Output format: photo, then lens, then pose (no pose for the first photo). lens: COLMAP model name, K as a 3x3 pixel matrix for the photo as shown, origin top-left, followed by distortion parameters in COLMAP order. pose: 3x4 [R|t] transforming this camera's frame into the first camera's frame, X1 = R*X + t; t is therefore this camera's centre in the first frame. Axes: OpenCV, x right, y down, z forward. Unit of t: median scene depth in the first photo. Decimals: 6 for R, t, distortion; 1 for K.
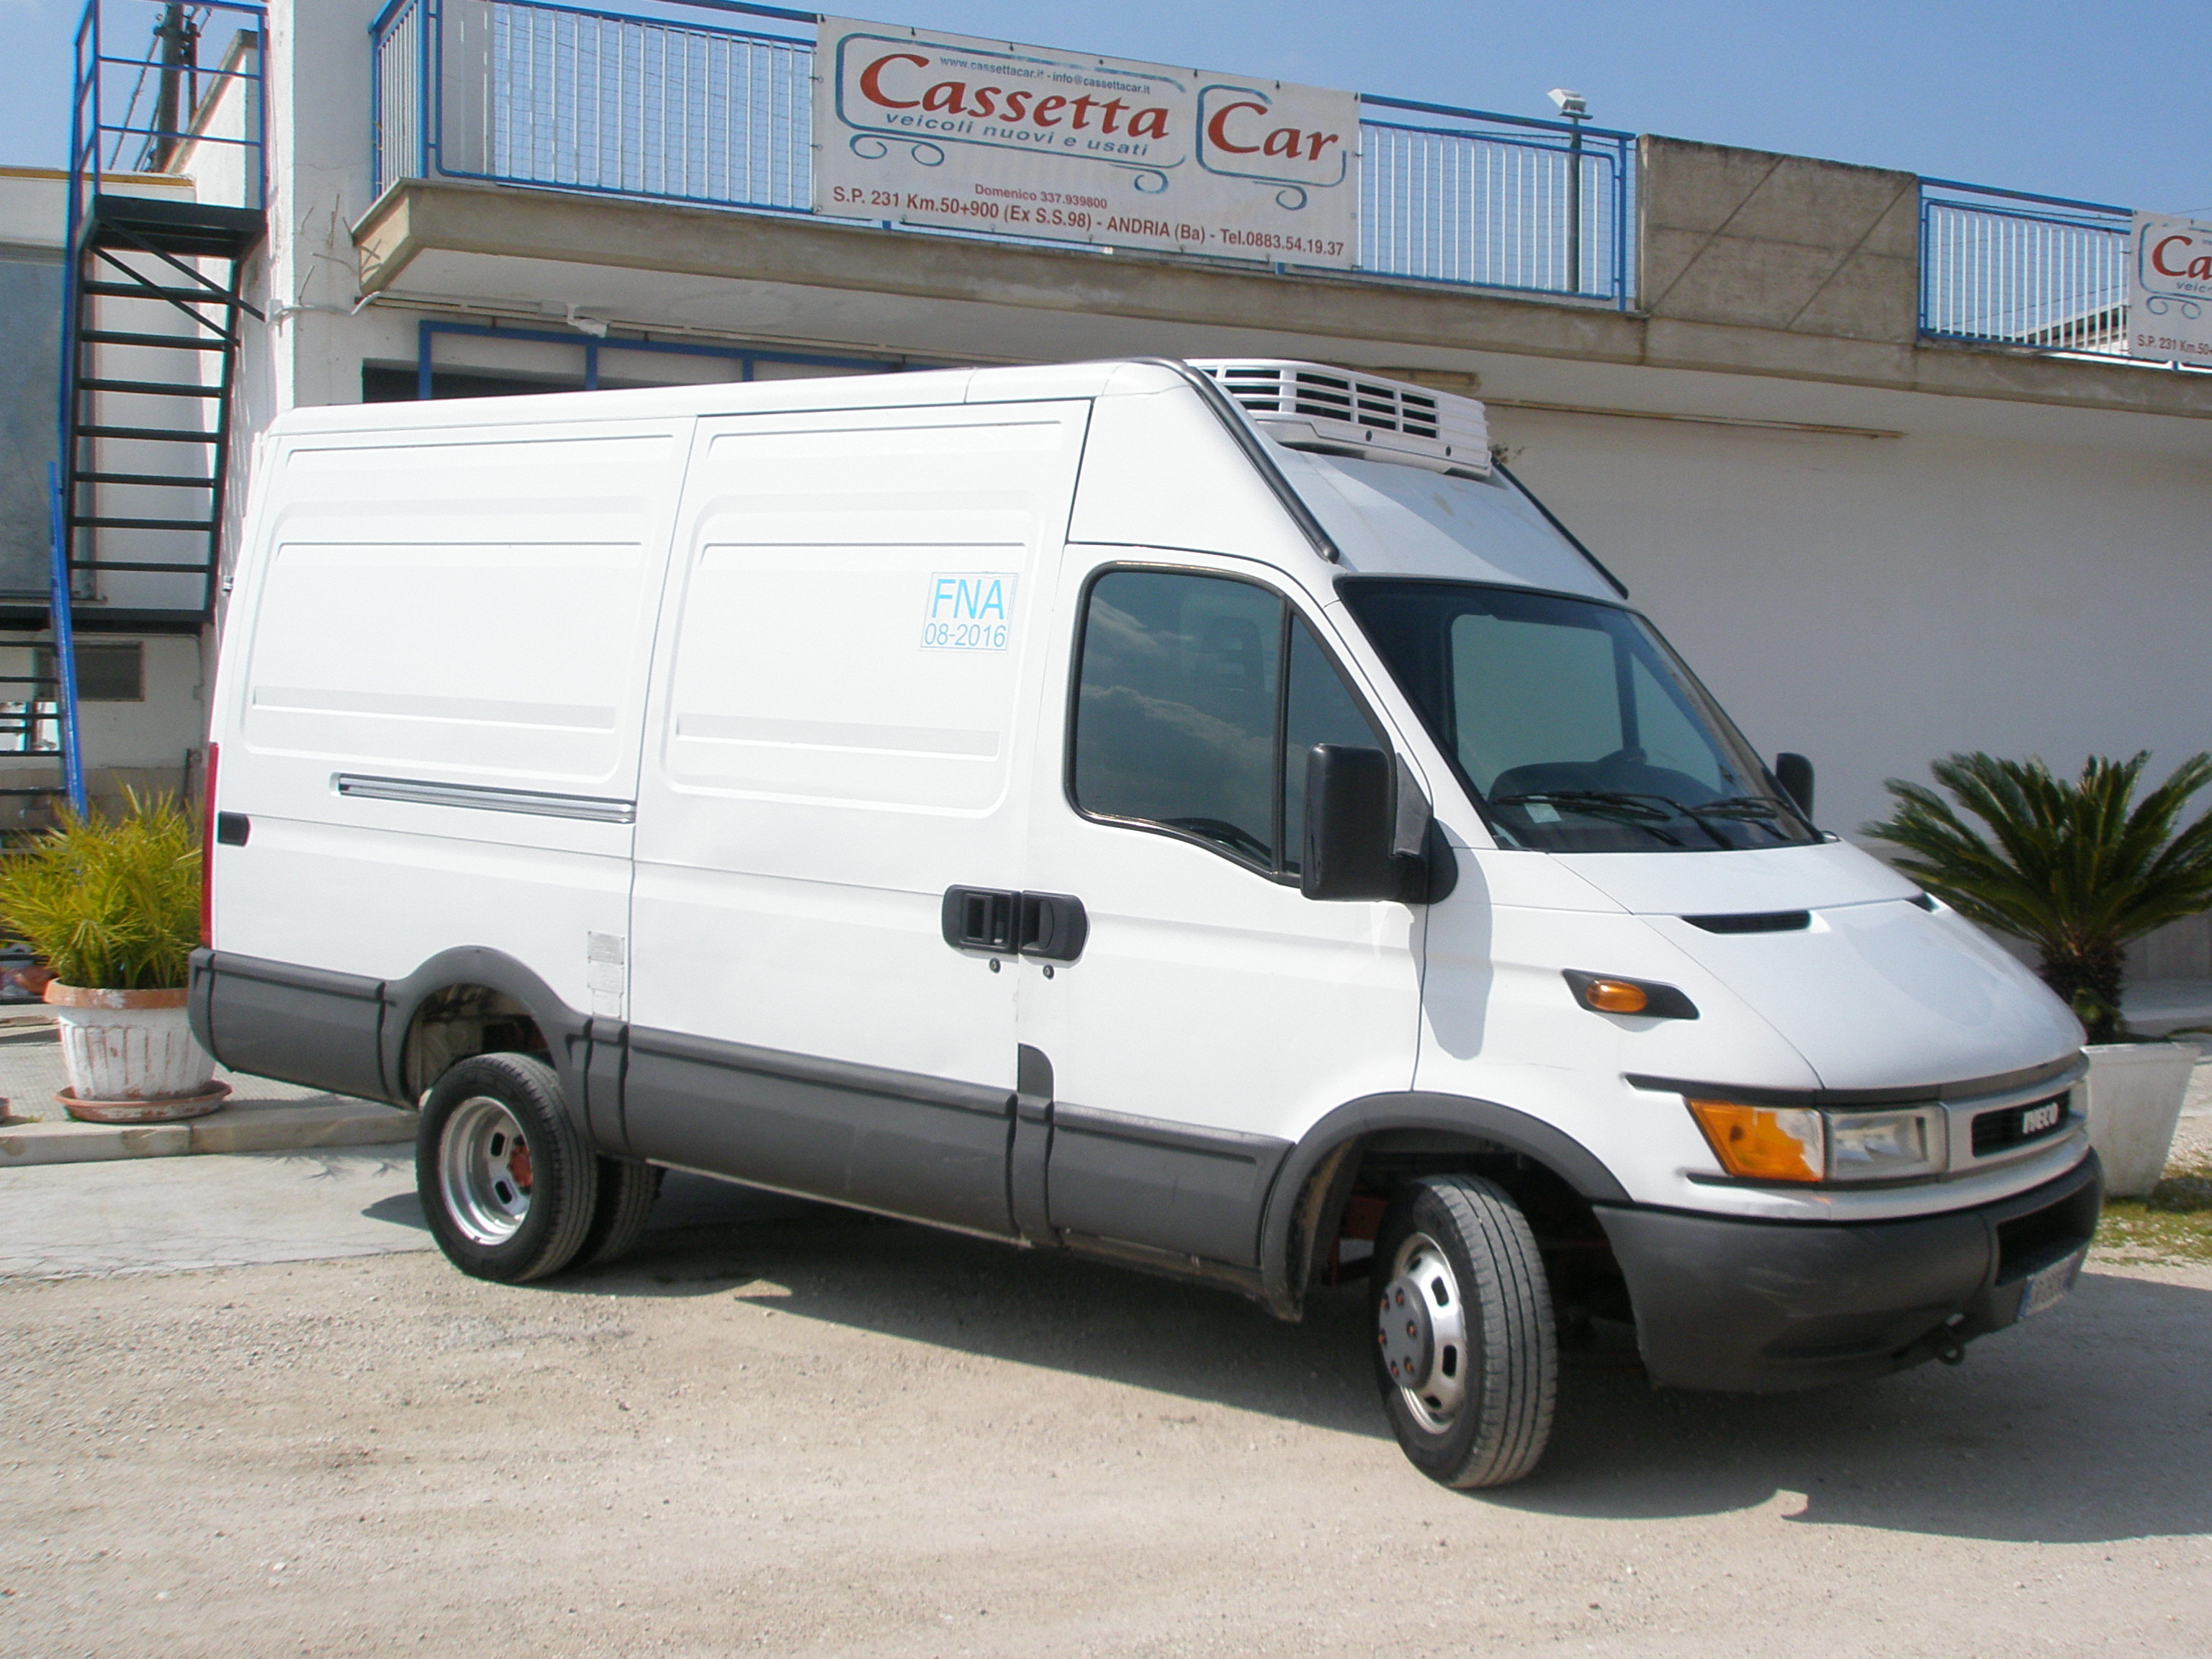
lens RADIAL K [[2524.2, 0, 1106.0], [0, 2524.2, 829.5], [0, 0, 1]] dist [0.000496, -0.035651]
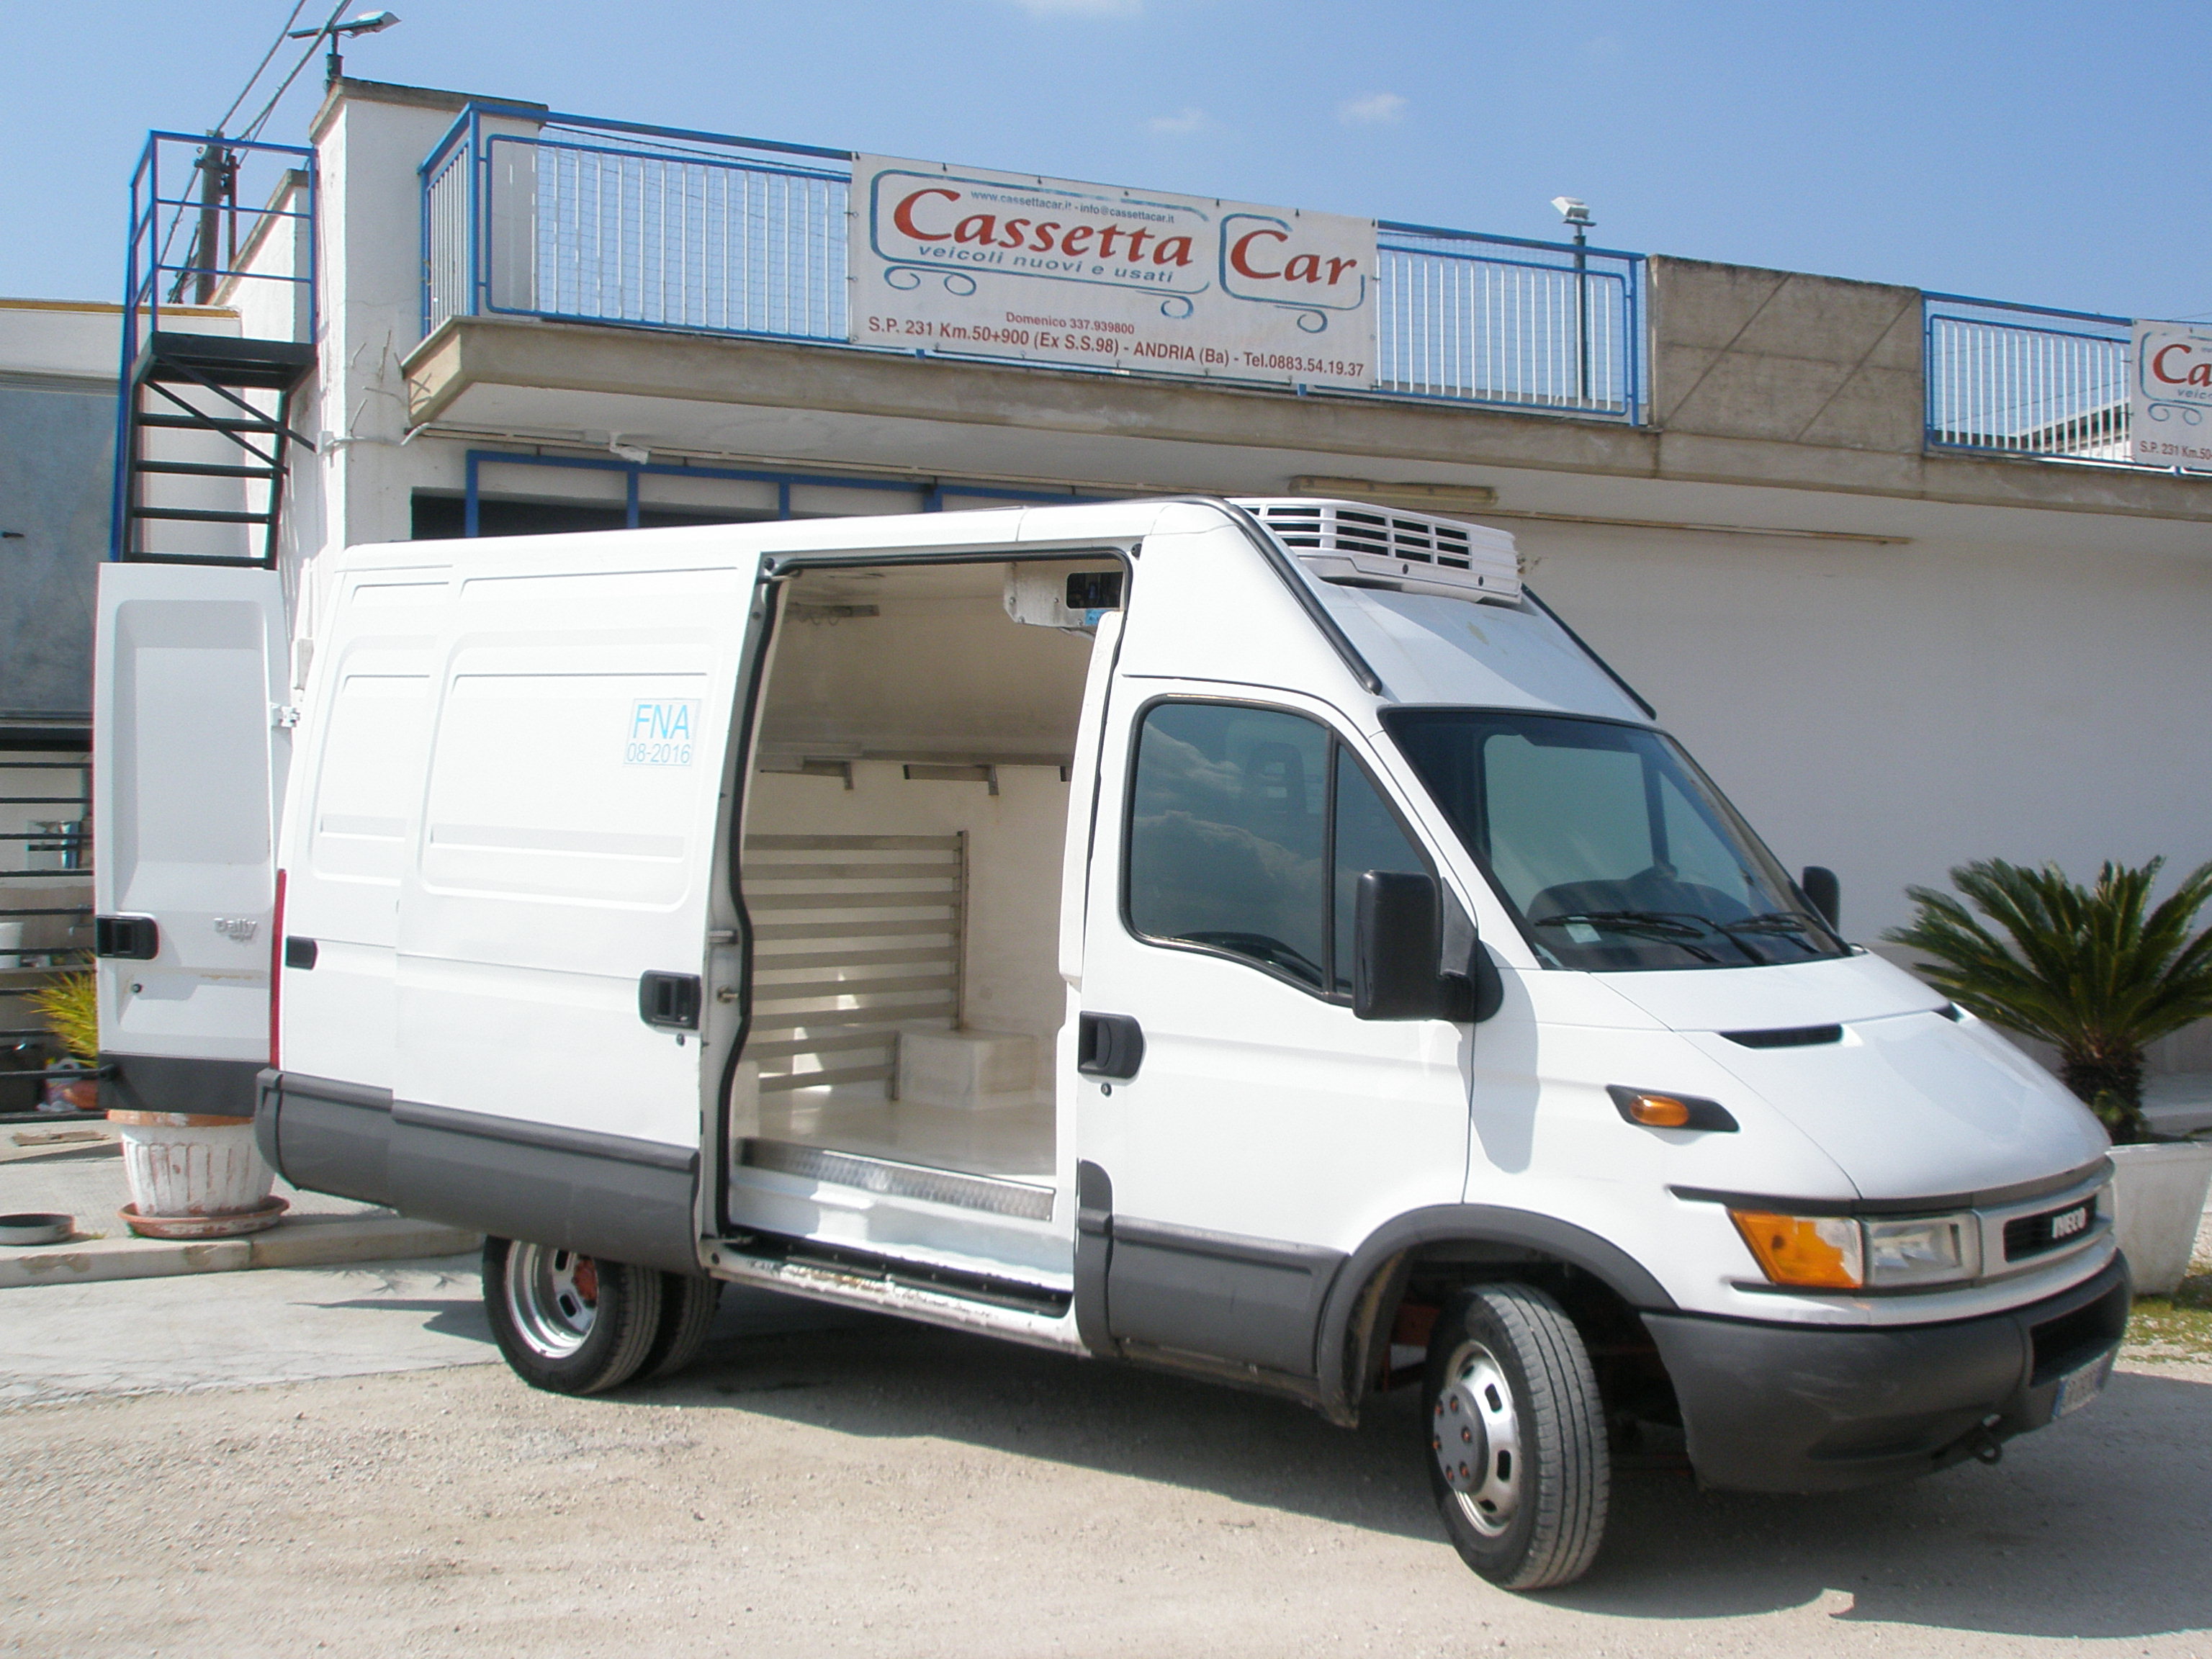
lens RADIAL K [[2514.9, 0, 1106.0], [0, 2514.9, 829.5], [0, 0, 1]] dist [0.010698, -0.059635]
pose [[0.999939, -0.010024, -0.004727, -0.013108], [0.009834, 0.999209, -0.038525, -0.008049], [0.005109, 0.038476, 0.999246, -0.028418]]
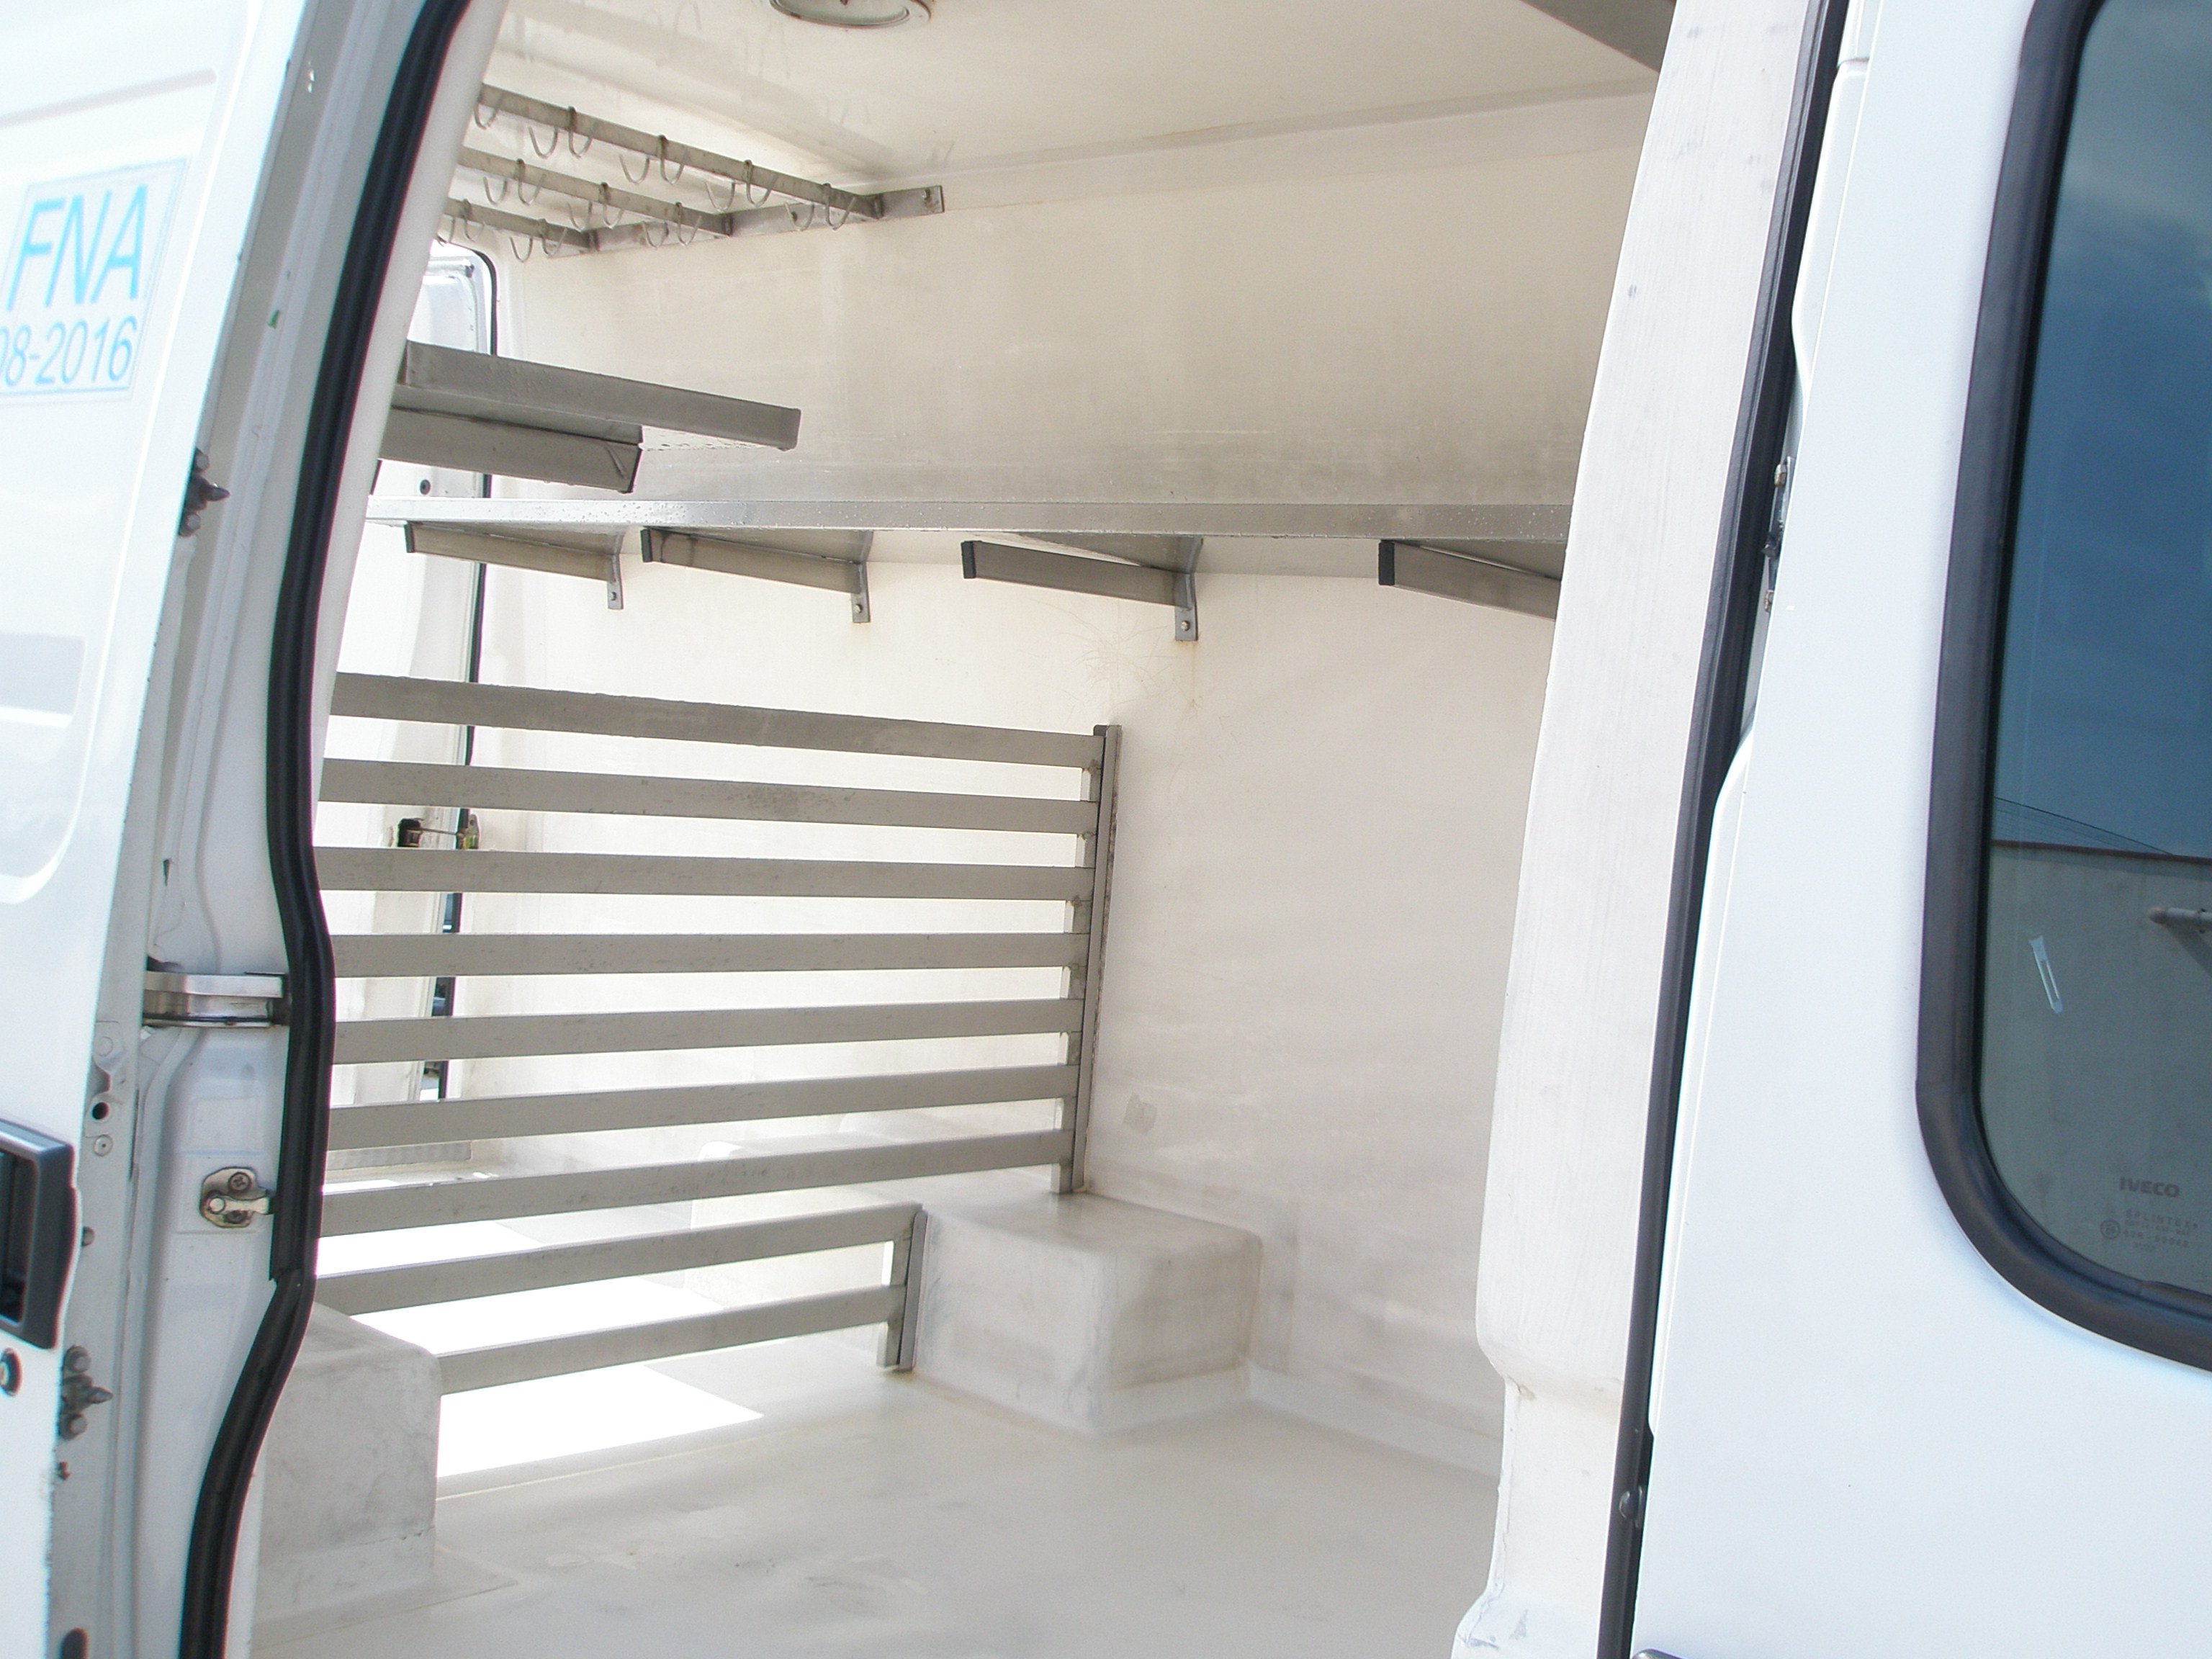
lens RADIAL K [[2514.9, 0, 1106.0], [0, 2514.9, 829.5], [0, 0, 1]] dist [0.010698, -0.059635]
pose [[0.995712, 0.051595, -0.076777, -0.040181], [-0.053277, 0.998379, -0.020013, -0.020180], [0.075620, 0.024018, 0.996847, 0.506697]]
